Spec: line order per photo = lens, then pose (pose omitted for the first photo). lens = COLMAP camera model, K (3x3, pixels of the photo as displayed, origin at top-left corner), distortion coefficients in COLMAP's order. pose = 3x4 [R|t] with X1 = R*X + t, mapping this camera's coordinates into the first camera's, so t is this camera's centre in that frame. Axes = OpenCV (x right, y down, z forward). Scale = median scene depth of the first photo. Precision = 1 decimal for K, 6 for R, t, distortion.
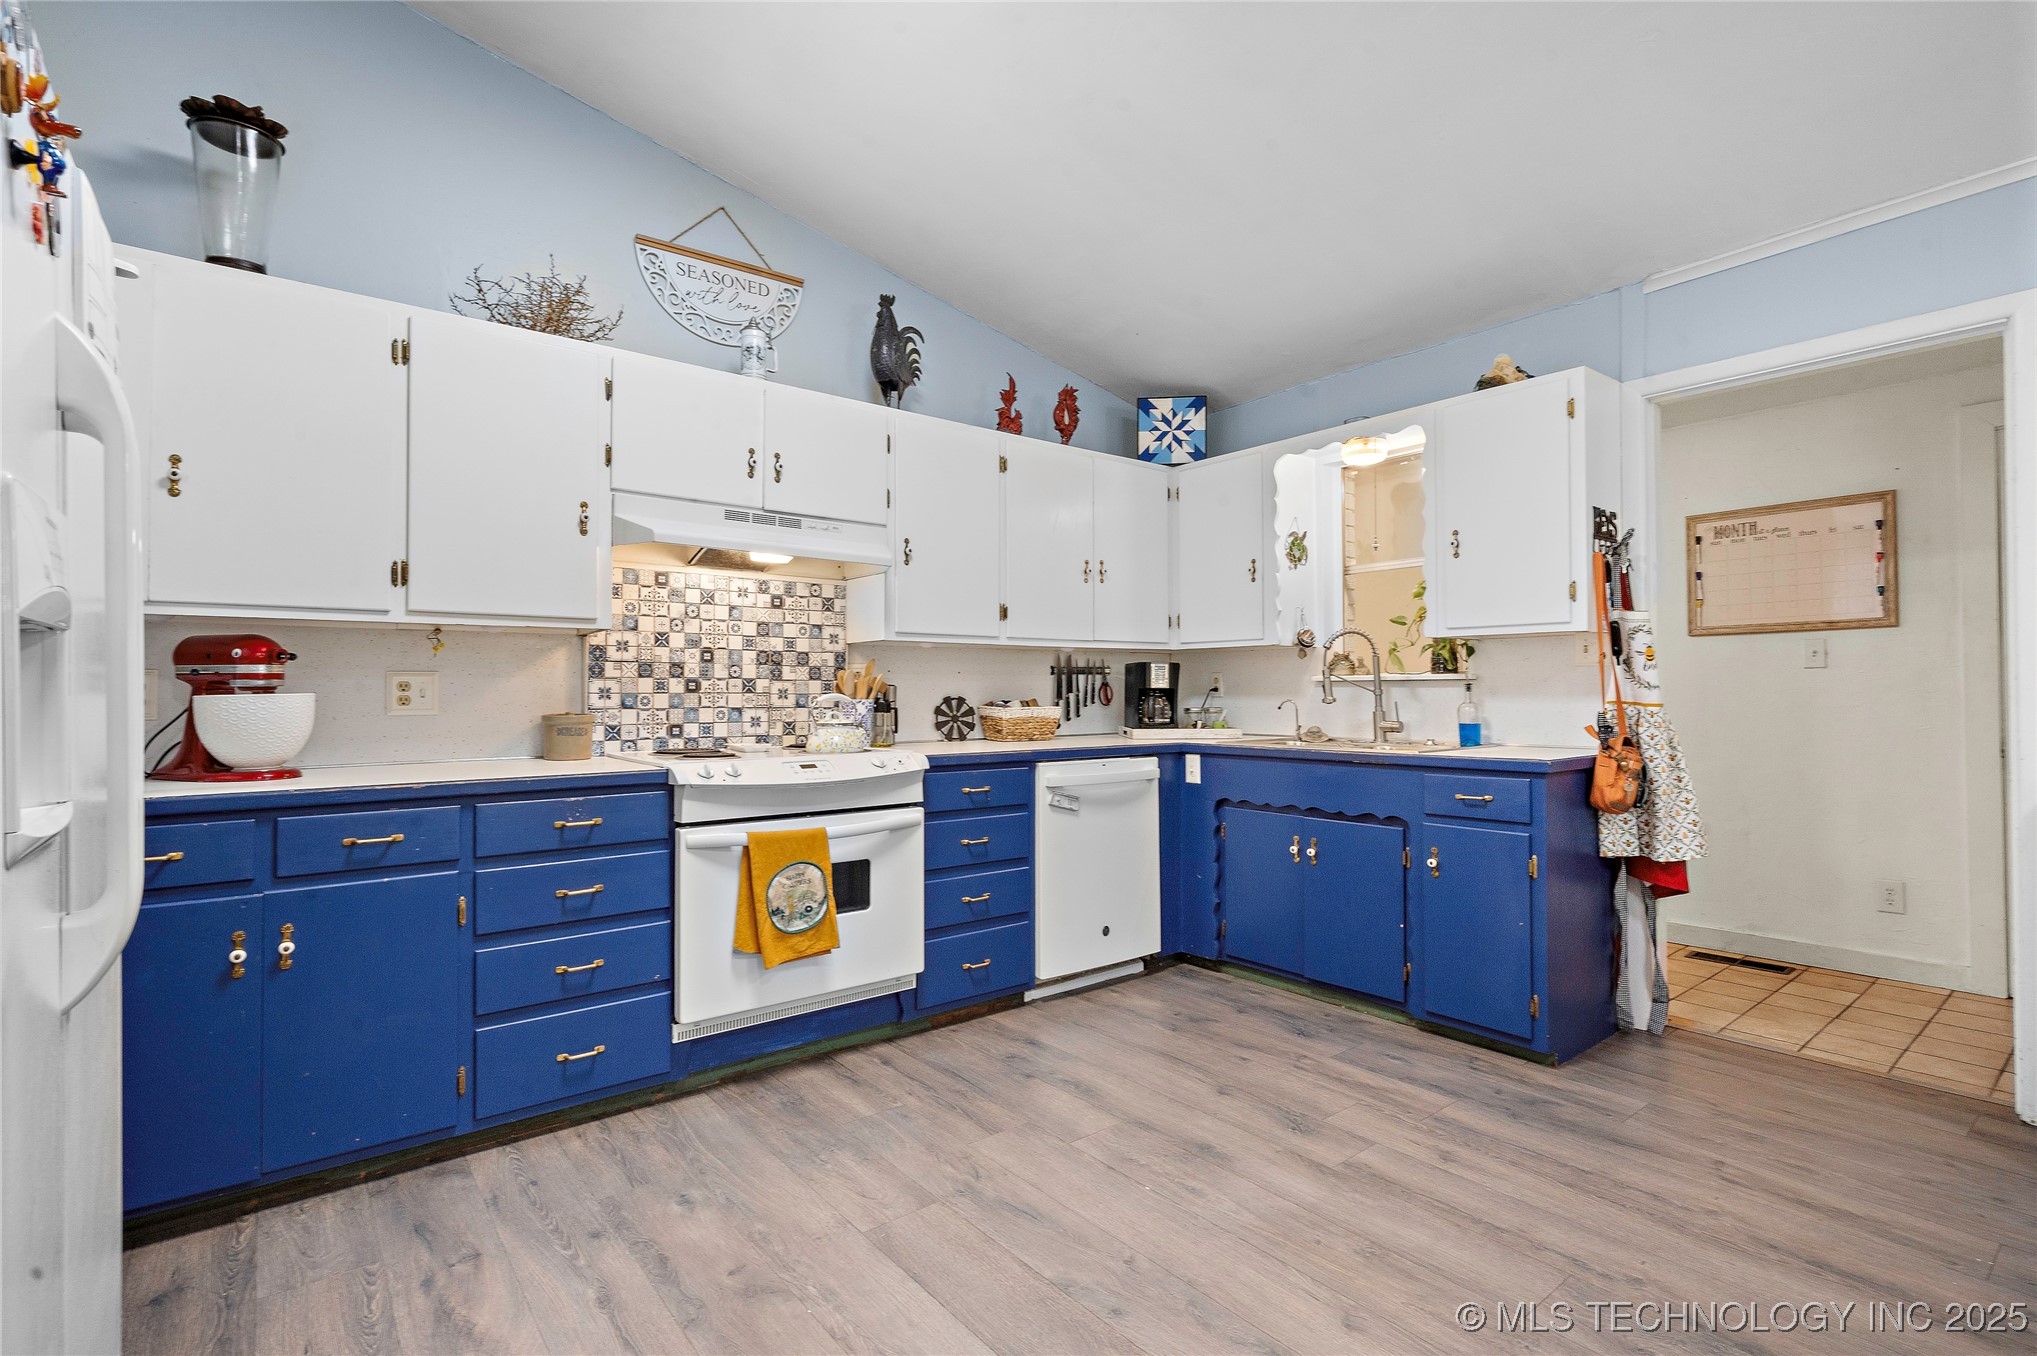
lens RADIAL K [[946.0, 0, 1019.8], [0, 946.0, 677.5], [0, 0, 1]] dist [0.000524, 0.000566]
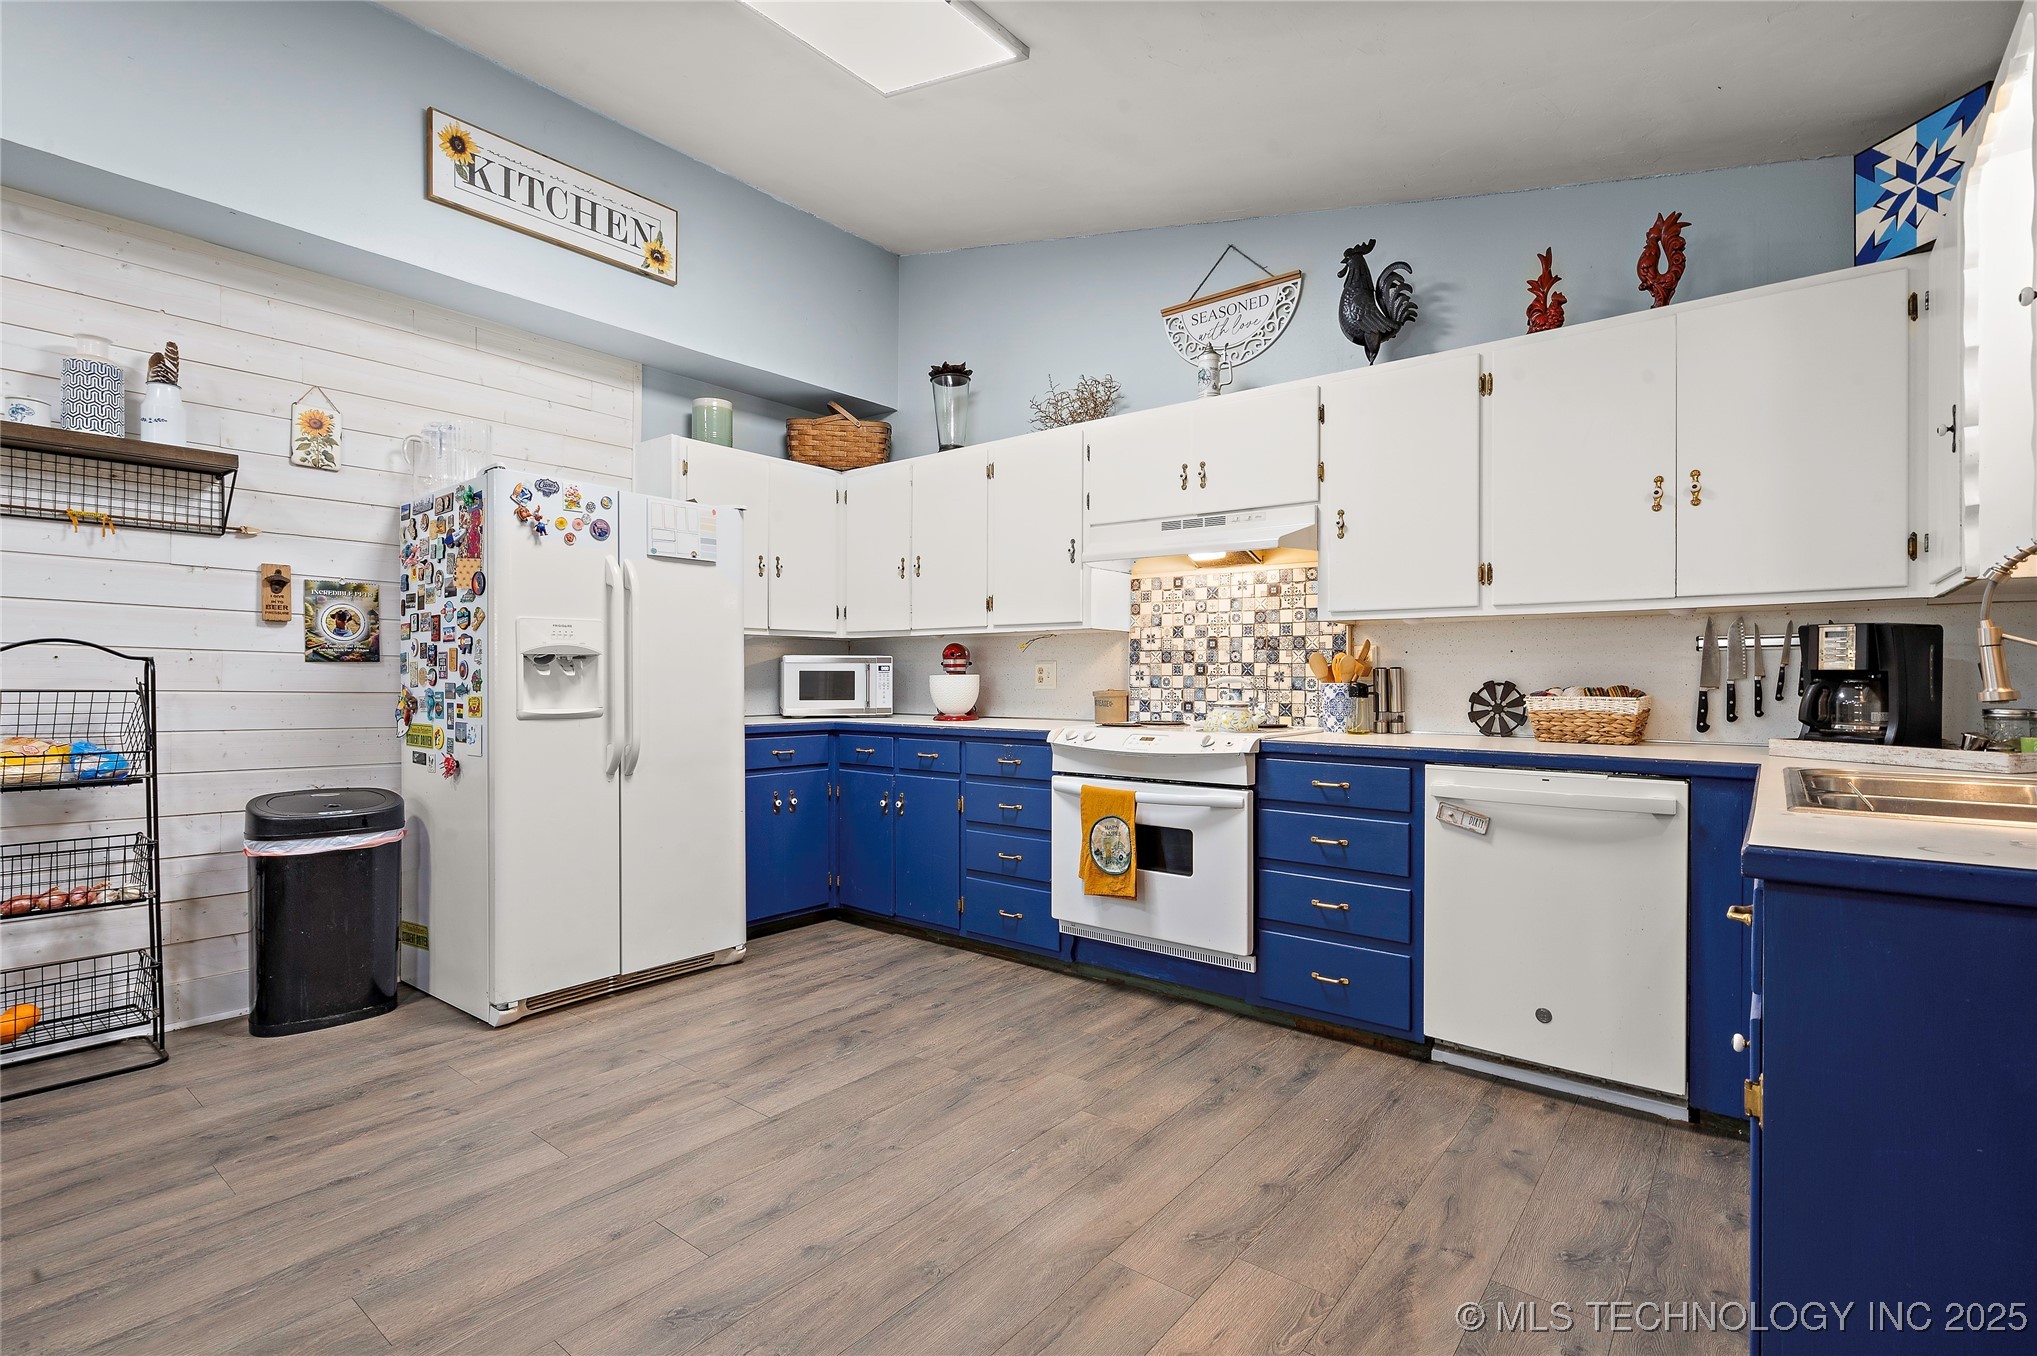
lens RADIAL K [[946.0, 0, 1022.4], [0, 946.0, 678.6], [0, 0, 1]] dist [0.000524, 0.000566]
pose [[0.223891, 0.003920, -0.974606, 0.722144], [0.010566, 0.999923, 0.006449, 0.009637], [0.974557, -0.011741, 0.223832, 0.492624]]
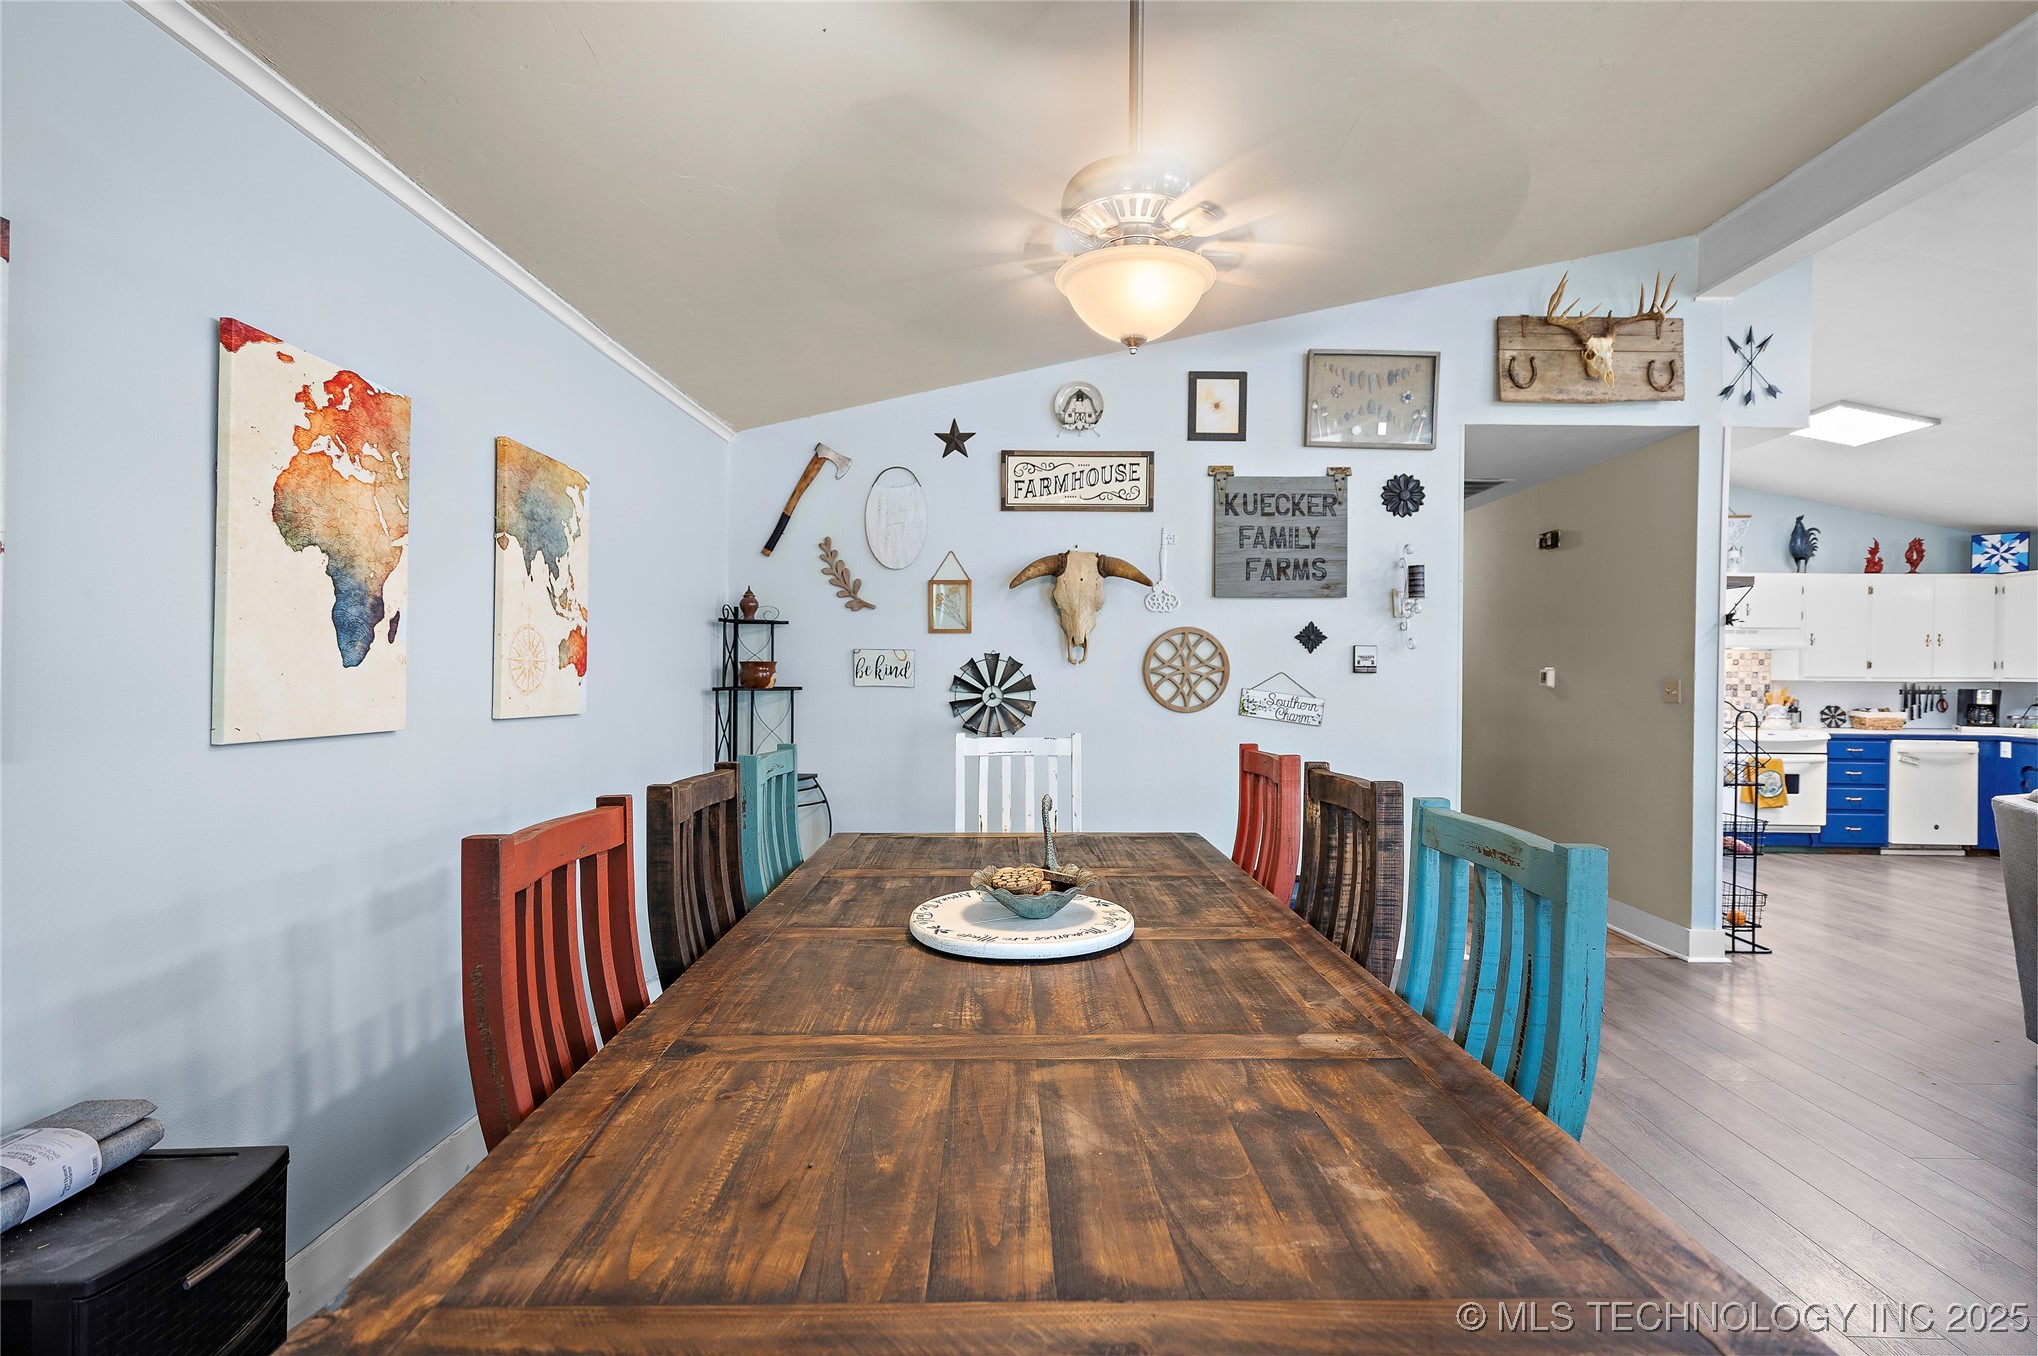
lens RADIAL K [[946.4, 0, 1009.3], [0, 946.4, 678.1], [0, 0, 1]] dist [0.000524, 0.000566]
pose [[0.761299, 0.015710, -0.648211, -0.112528], [0.000224, 0.999700, 0.024492, -0.099309], [0.648401, -0.018791, 0.761067, -1.867740]]
